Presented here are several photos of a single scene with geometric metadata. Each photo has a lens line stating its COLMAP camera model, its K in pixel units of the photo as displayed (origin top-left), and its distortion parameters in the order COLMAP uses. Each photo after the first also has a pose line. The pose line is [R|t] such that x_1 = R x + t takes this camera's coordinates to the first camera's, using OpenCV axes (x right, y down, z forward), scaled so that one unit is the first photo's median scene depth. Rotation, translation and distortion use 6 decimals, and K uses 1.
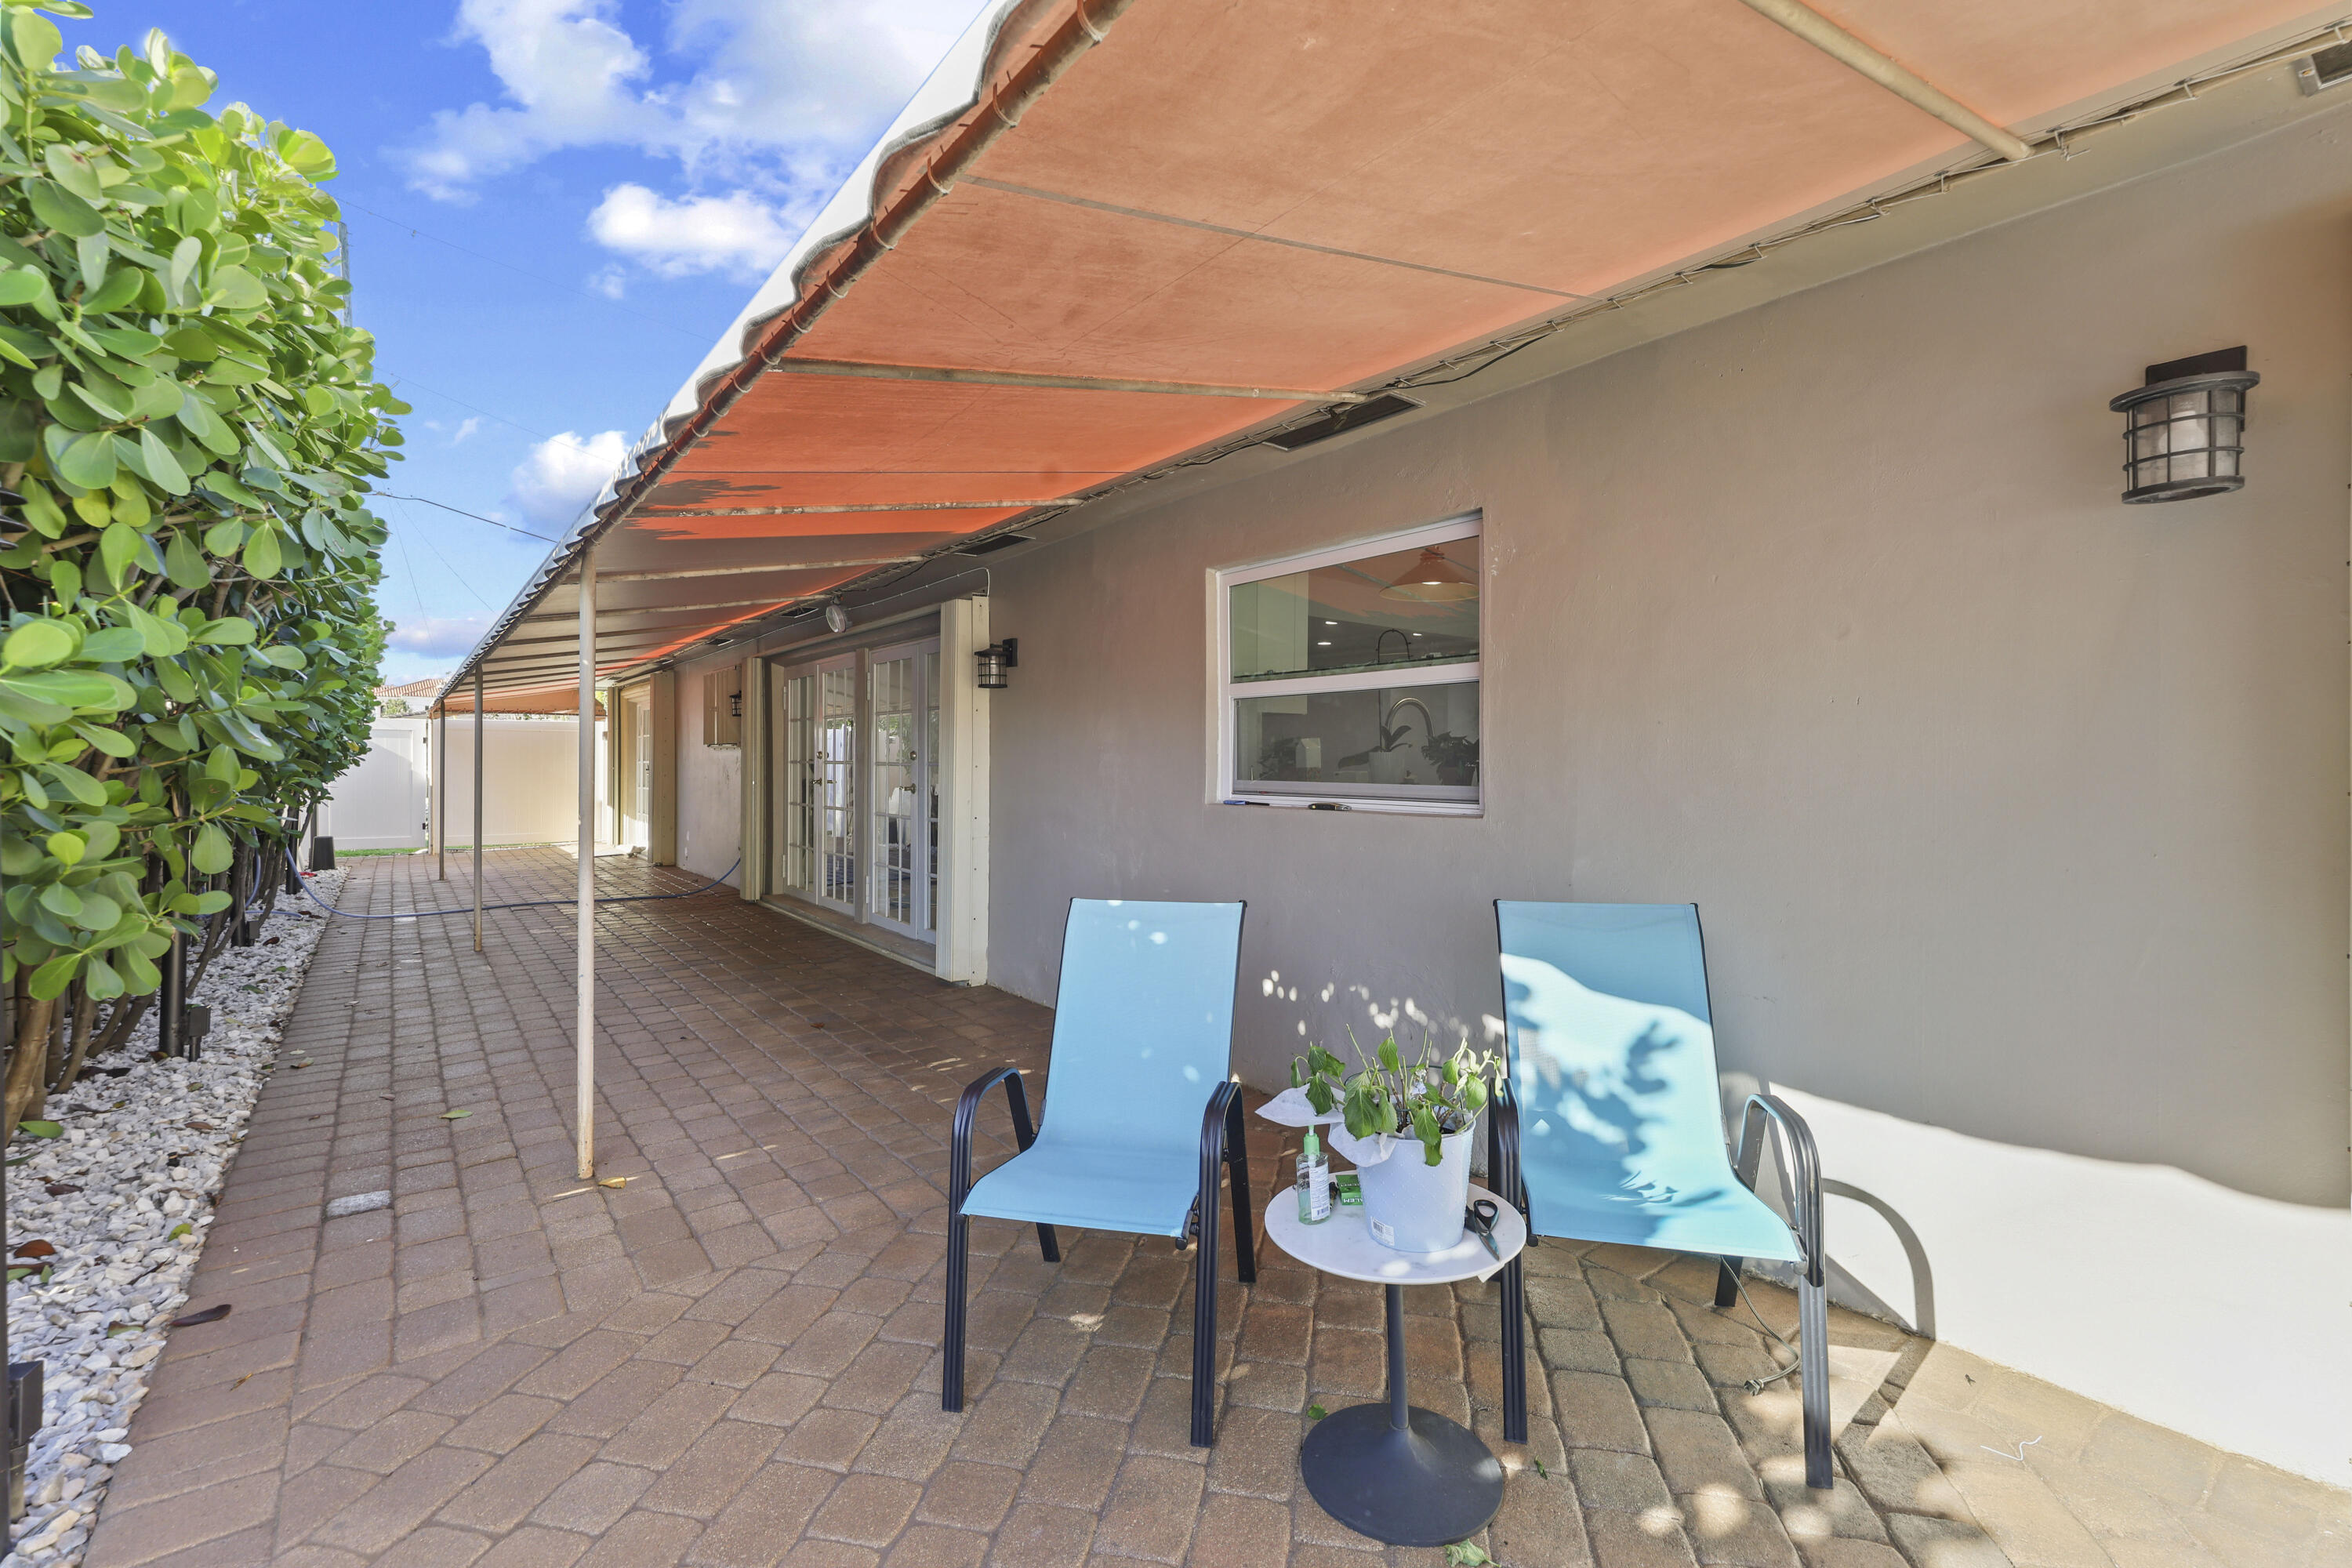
lens RADIAL K [[994.5, 0, 1162.3], [0, 994.5, 767.0], [0, 0, 1]] dist [0.000797, -0.000041]
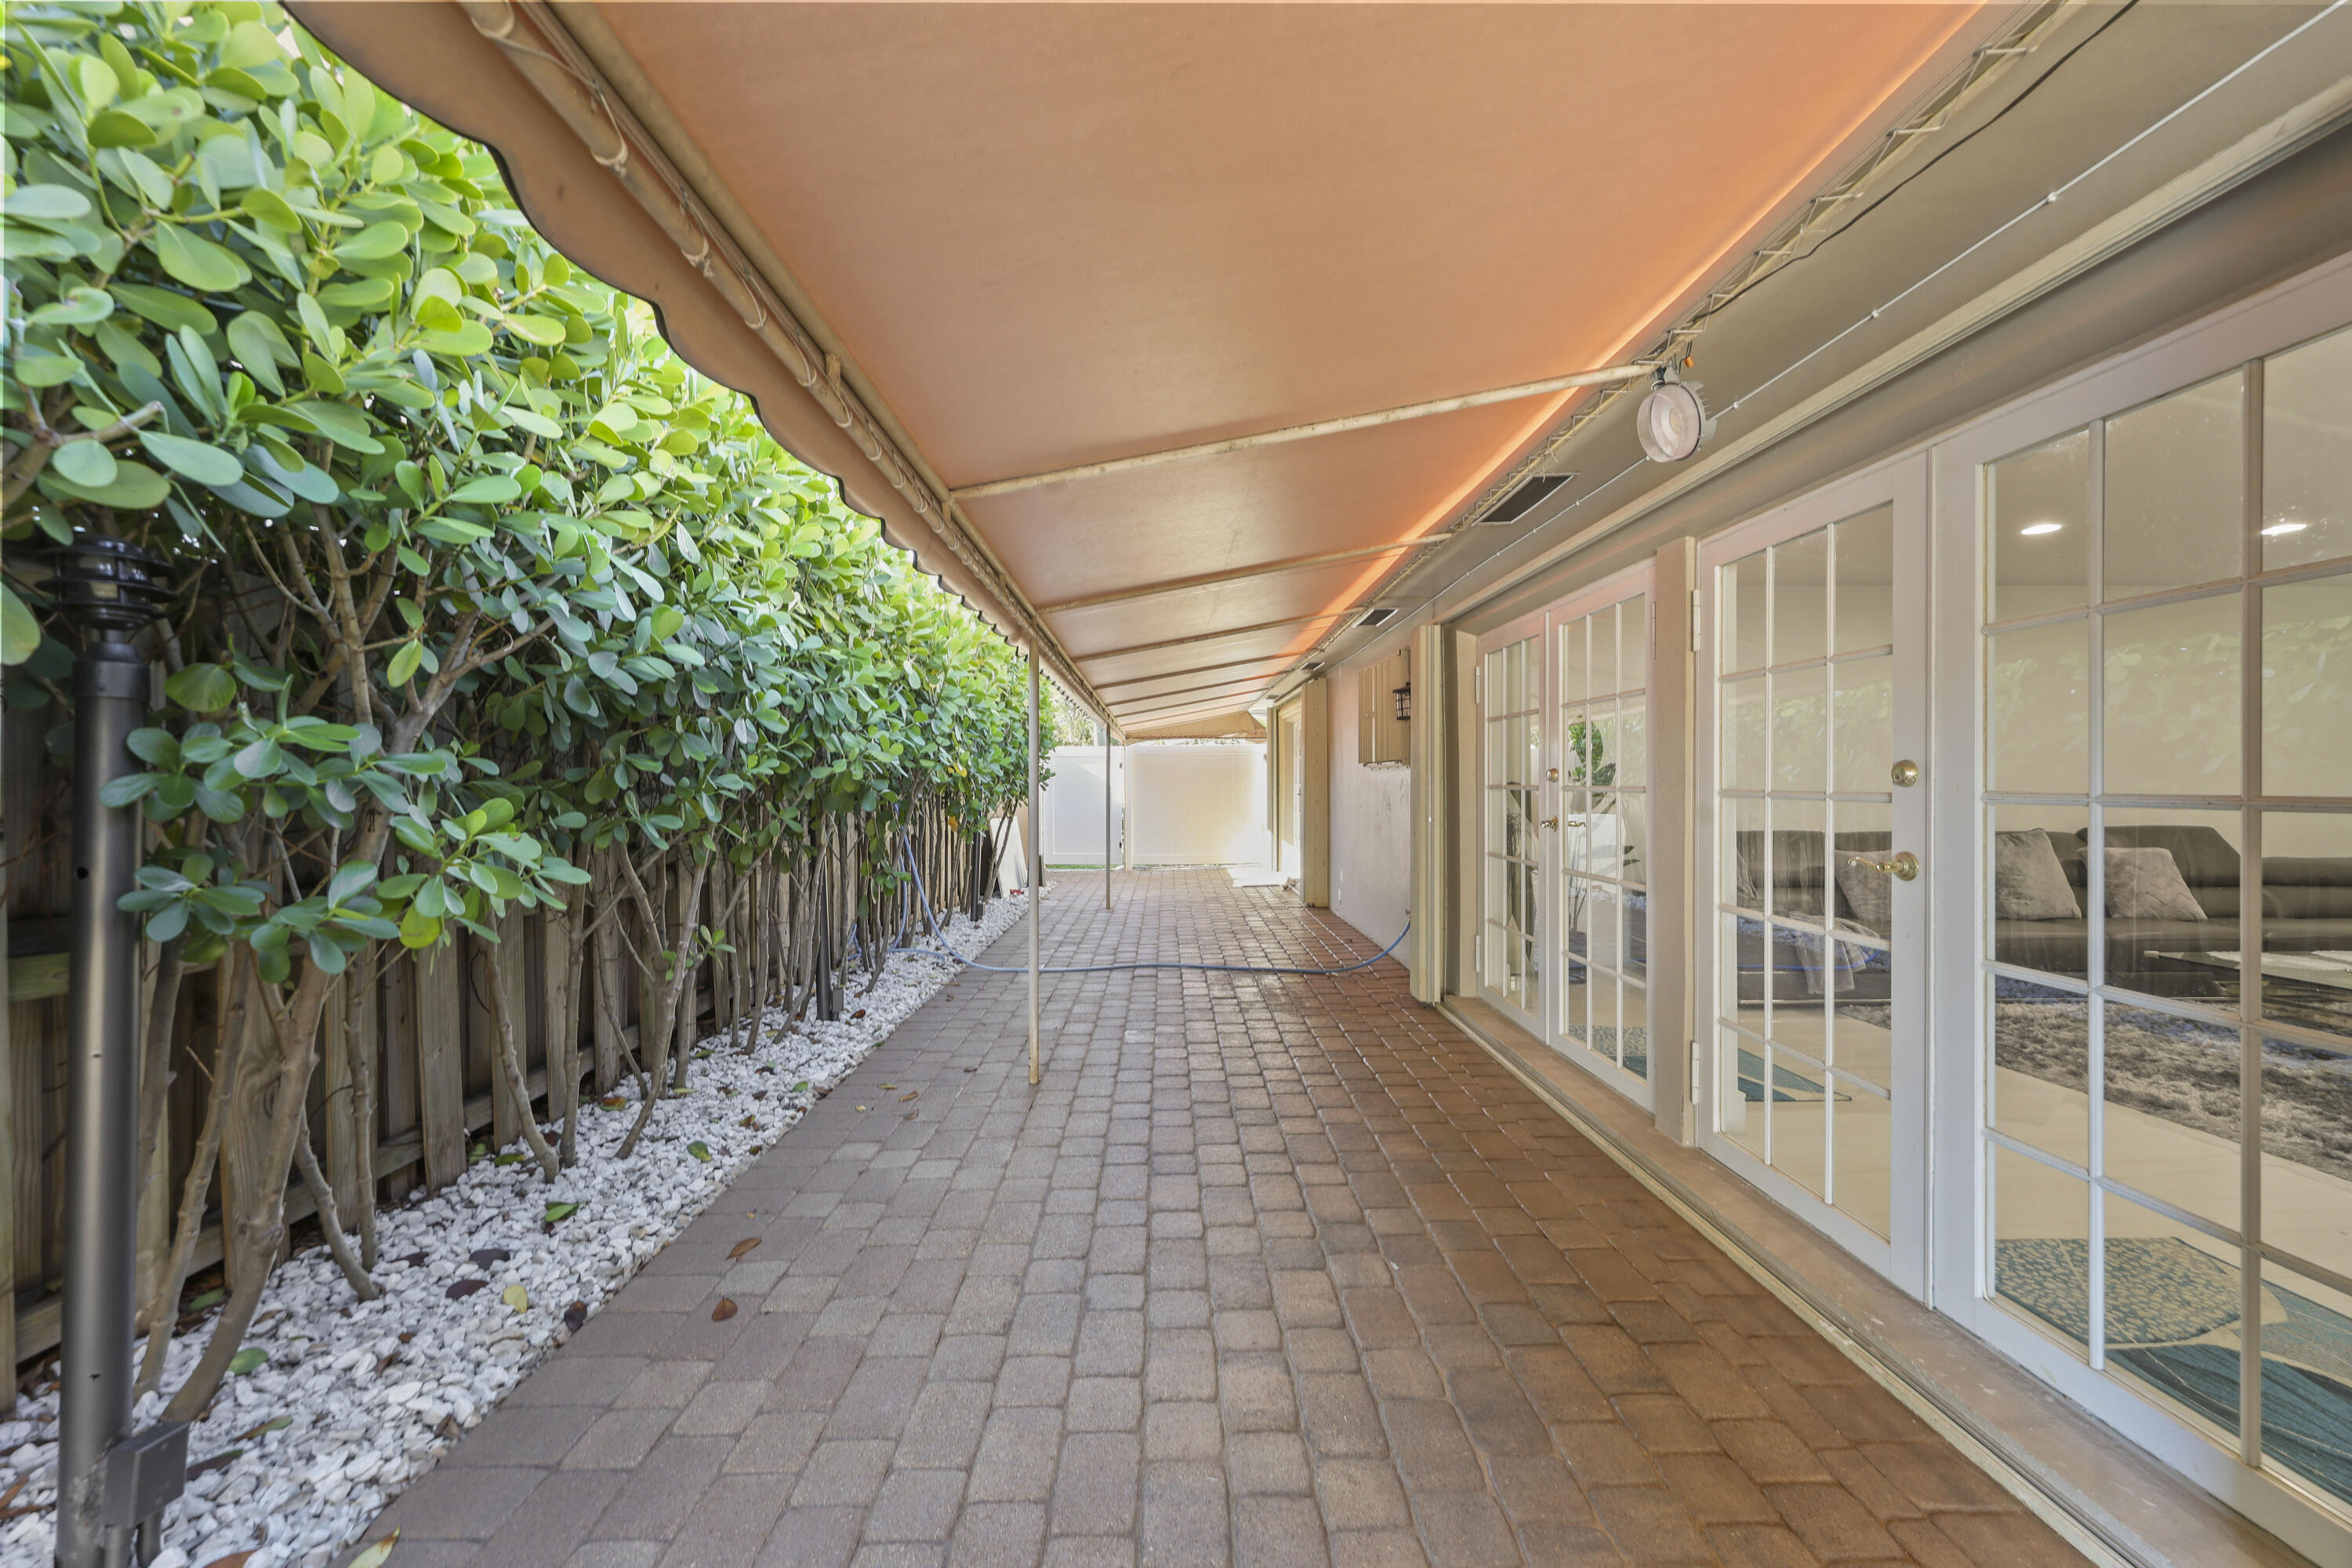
lens RADIAL K [[830.9, 0, 1176.0], [0, 830.9, 784.0], [0, 0, 1]] dist [0.000151, -0.000001]
pose [[0.794936, -0.006180, -0.606661, -0.247539], [0.005134, 0.999981, -0.003460, -0.006699], [0.606671, -0.000364, 0.794953, 0.544846]]
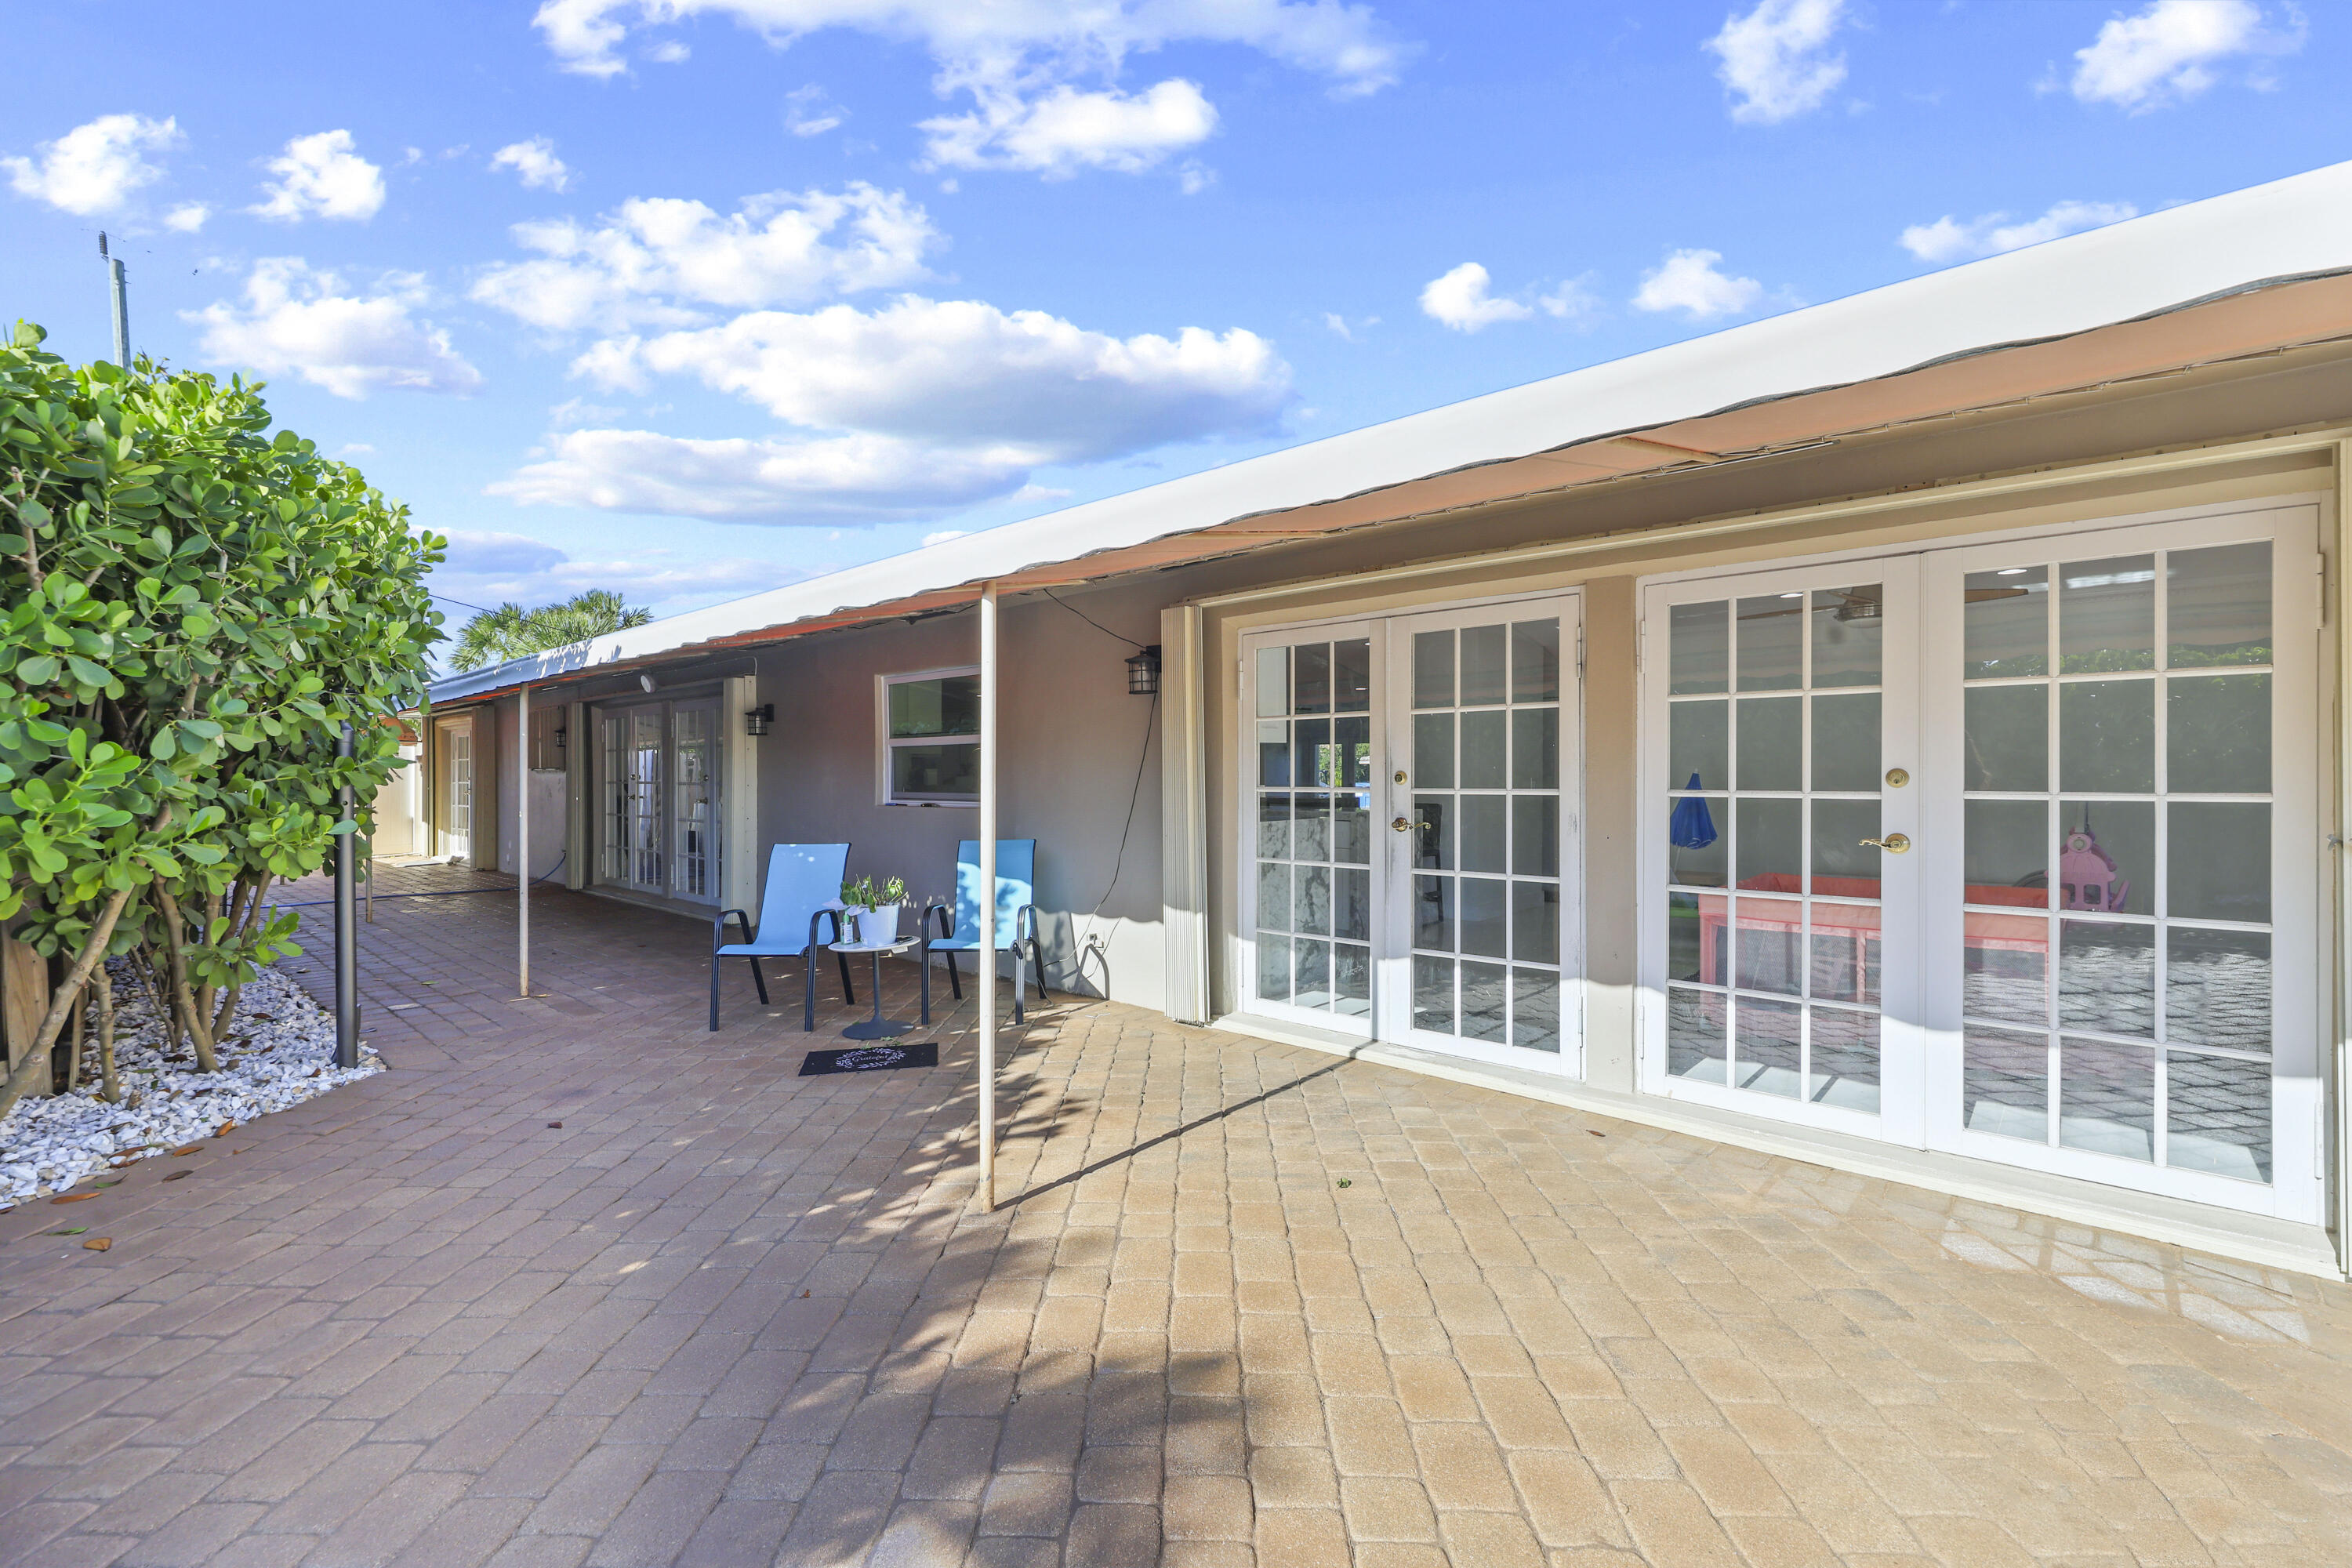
lens RADIAL K [[1018.7, 0, 1176.0], [0, 1018.7, 784.0], [0, 0, 1]] dist [-0.003679, -0.000391]
pose [[0.984332, -0.005297, 0.176248, 0.141823], [0.005304, 0.999986, 0.000434, 0.000236], [-0.176248, 0.000508, 0.984346, -0.507083]]
